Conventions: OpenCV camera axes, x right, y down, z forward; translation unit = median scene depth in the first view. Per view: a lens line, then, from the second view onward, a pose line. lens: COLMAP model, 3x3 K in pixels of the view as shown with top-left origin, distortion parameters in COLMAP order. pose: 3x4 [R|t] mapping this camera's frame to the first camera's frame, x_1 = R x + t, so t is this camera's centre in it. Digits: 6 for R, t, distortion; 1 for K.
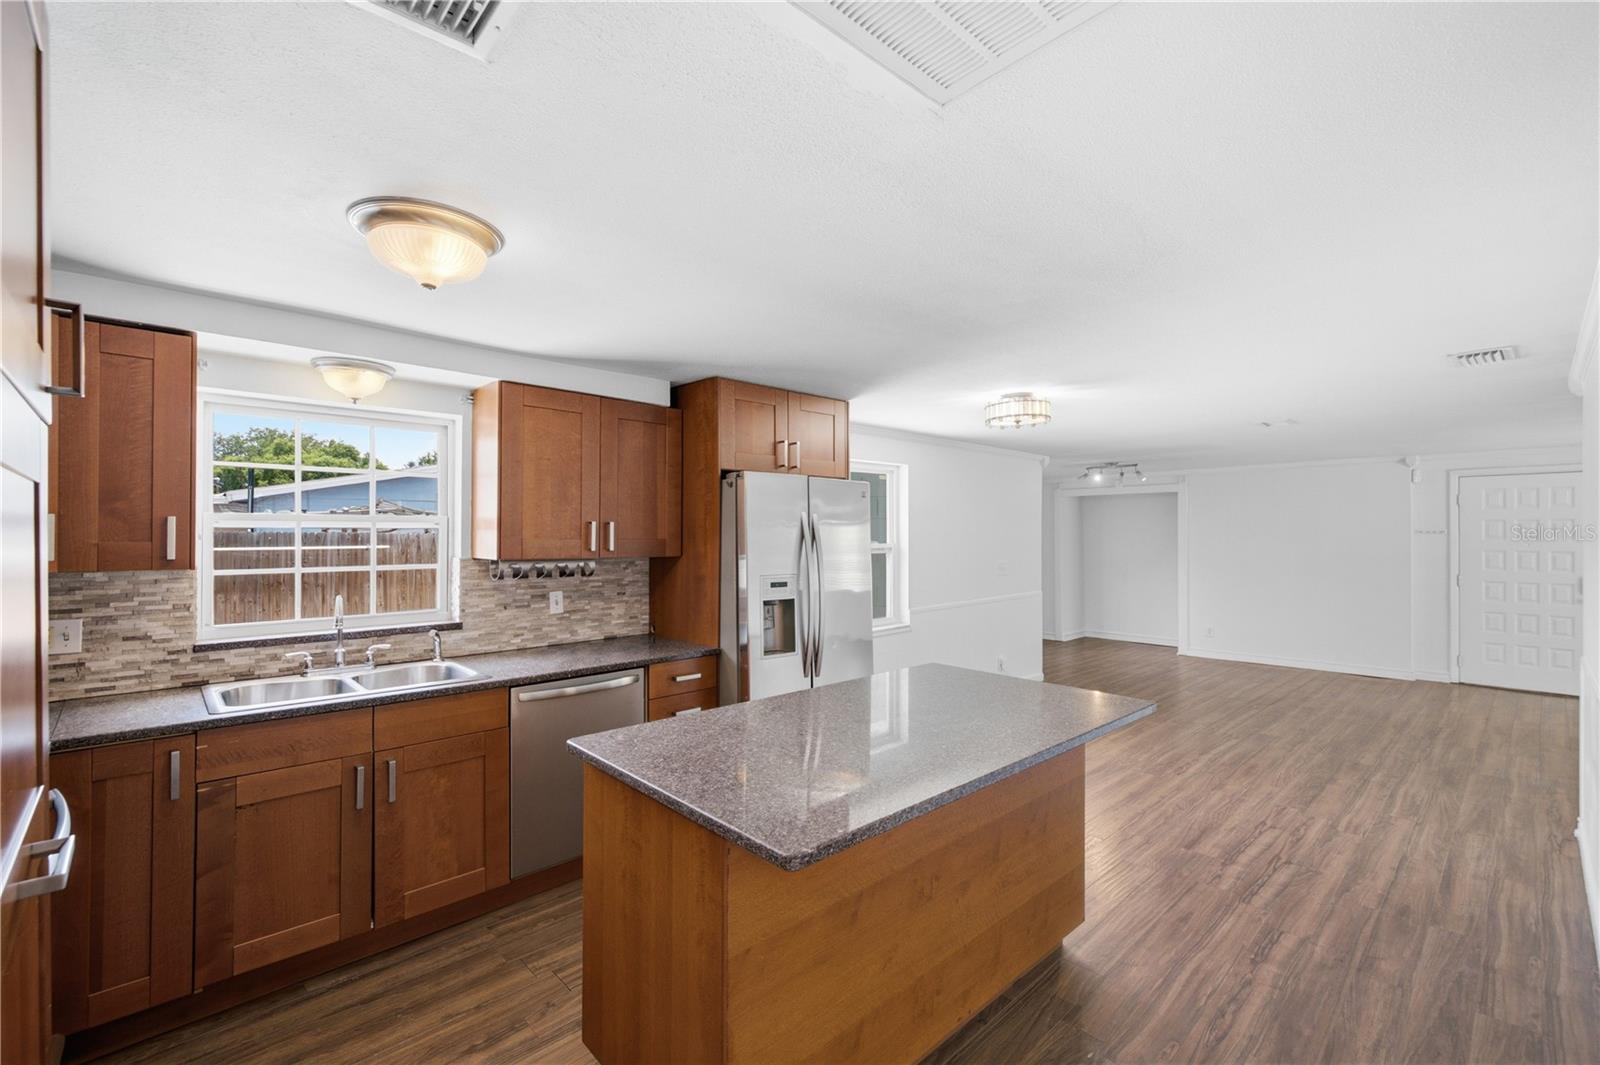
lens RADIAL K [[686.4, 0, 801.0], [0, 686.4, 536.0], [0, 0, 1]] dist [0.008211, 0.000309]
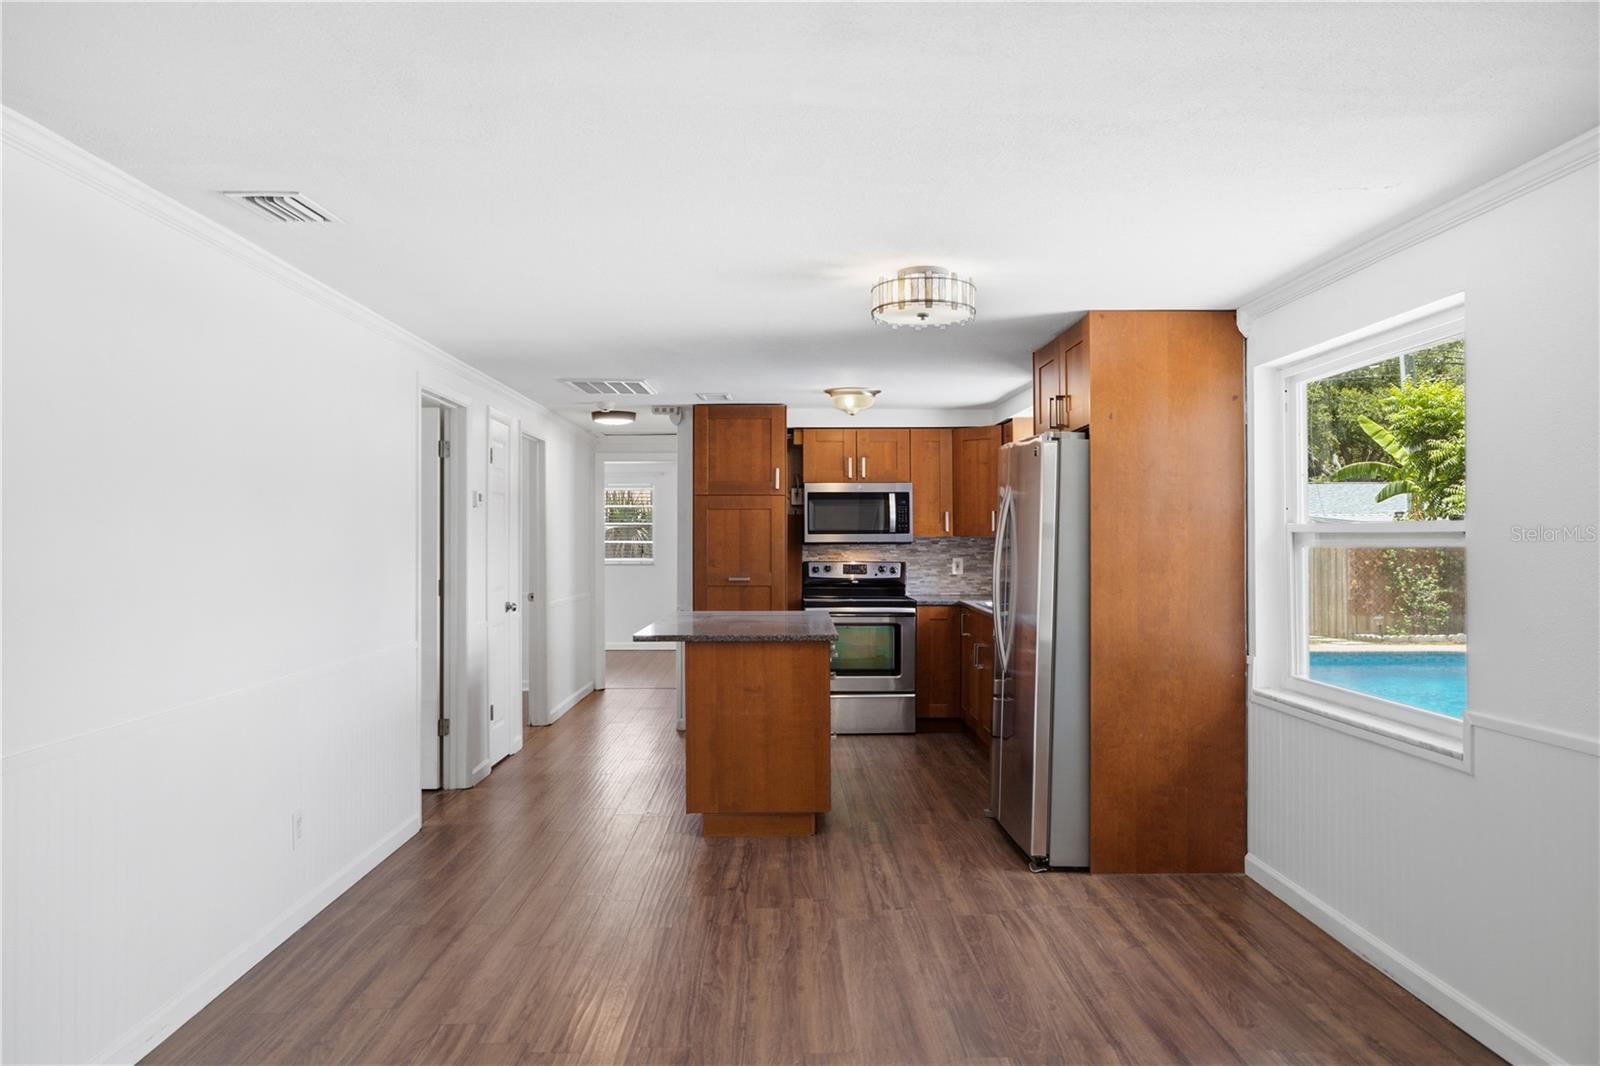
lens RADIAL K [[1114.0, 0, 809.2], [0, 1114.0, 534.5], [0, 0, 1]] dist [0.025324, 0.002445]
pose [[-0.668166, -0.001687, -0.744010, 1.445864], [-0.000846, 0.999999, -0.001508, 0.036103], [0.744012, -0.000378, -0.668166, 2.053316]]
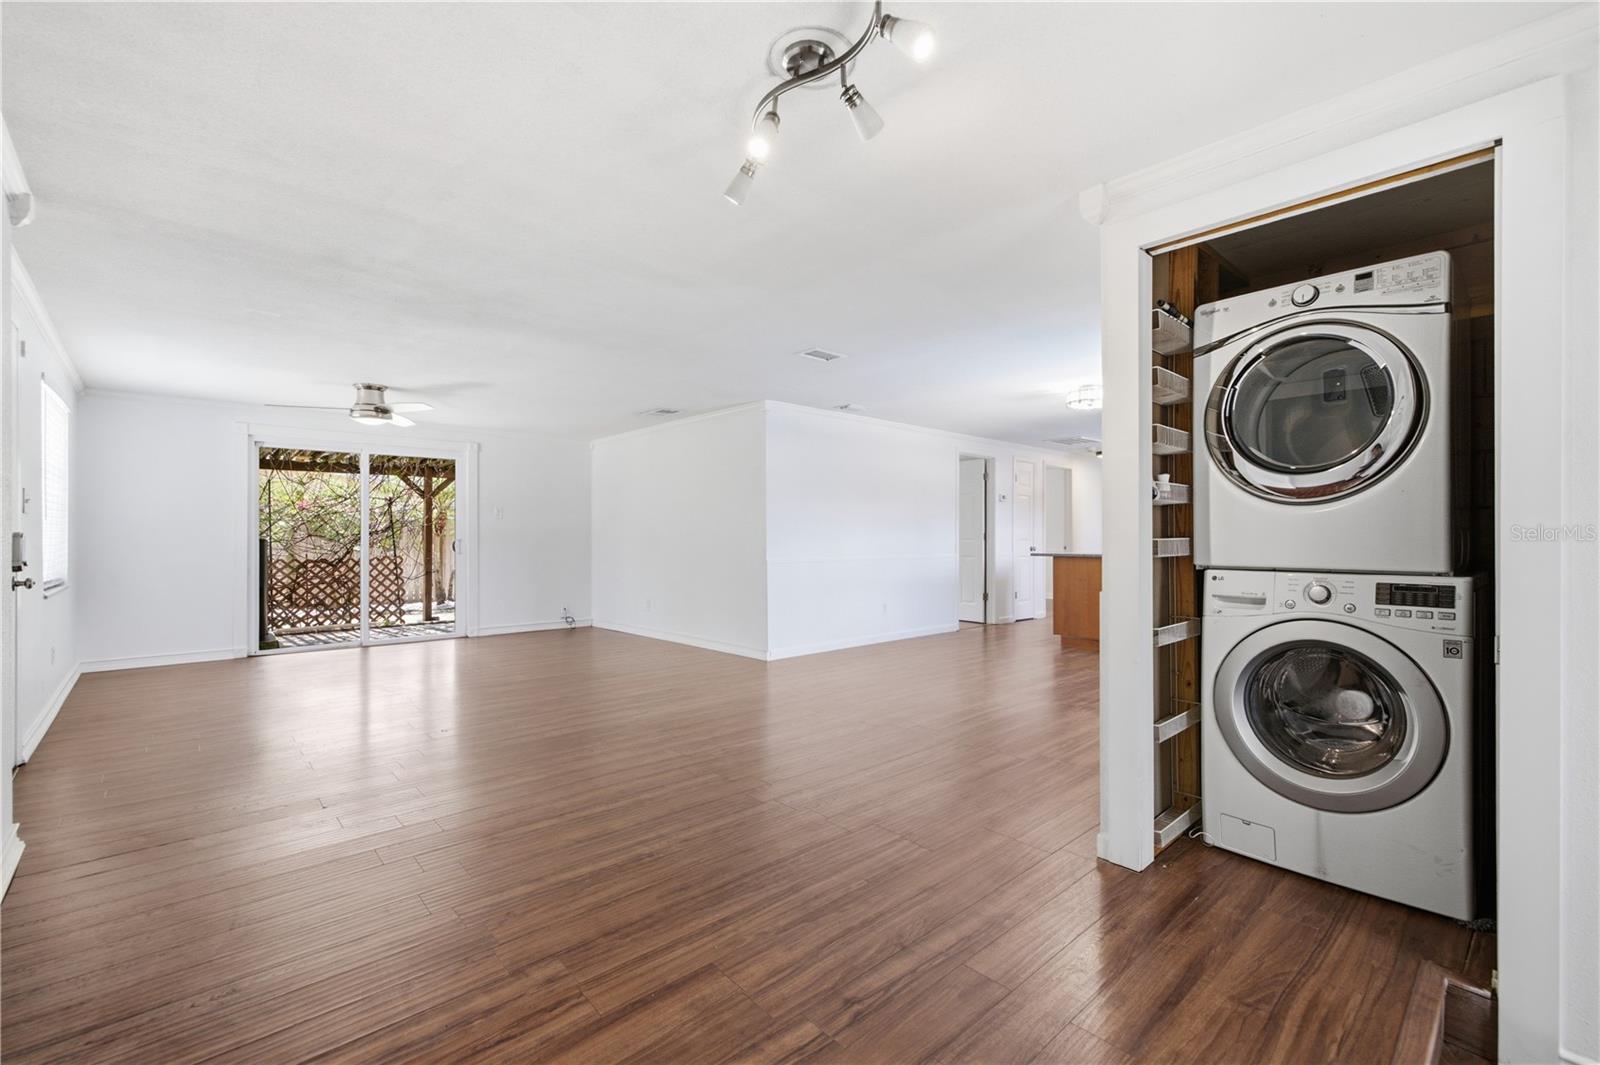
lens RADIAL K [[686.4, 0, 801.0], [0, 686.4, 536.0], [0, 0, 1]] dist [0.008211, 0.000309]
pose [[-1.000000, 0.000525, 0.000117, 1.157897], [0.000525, 0.999999, -0.001045, 0.129017], [-0.000118, -0.001045, -0.999999, 3.105086]]
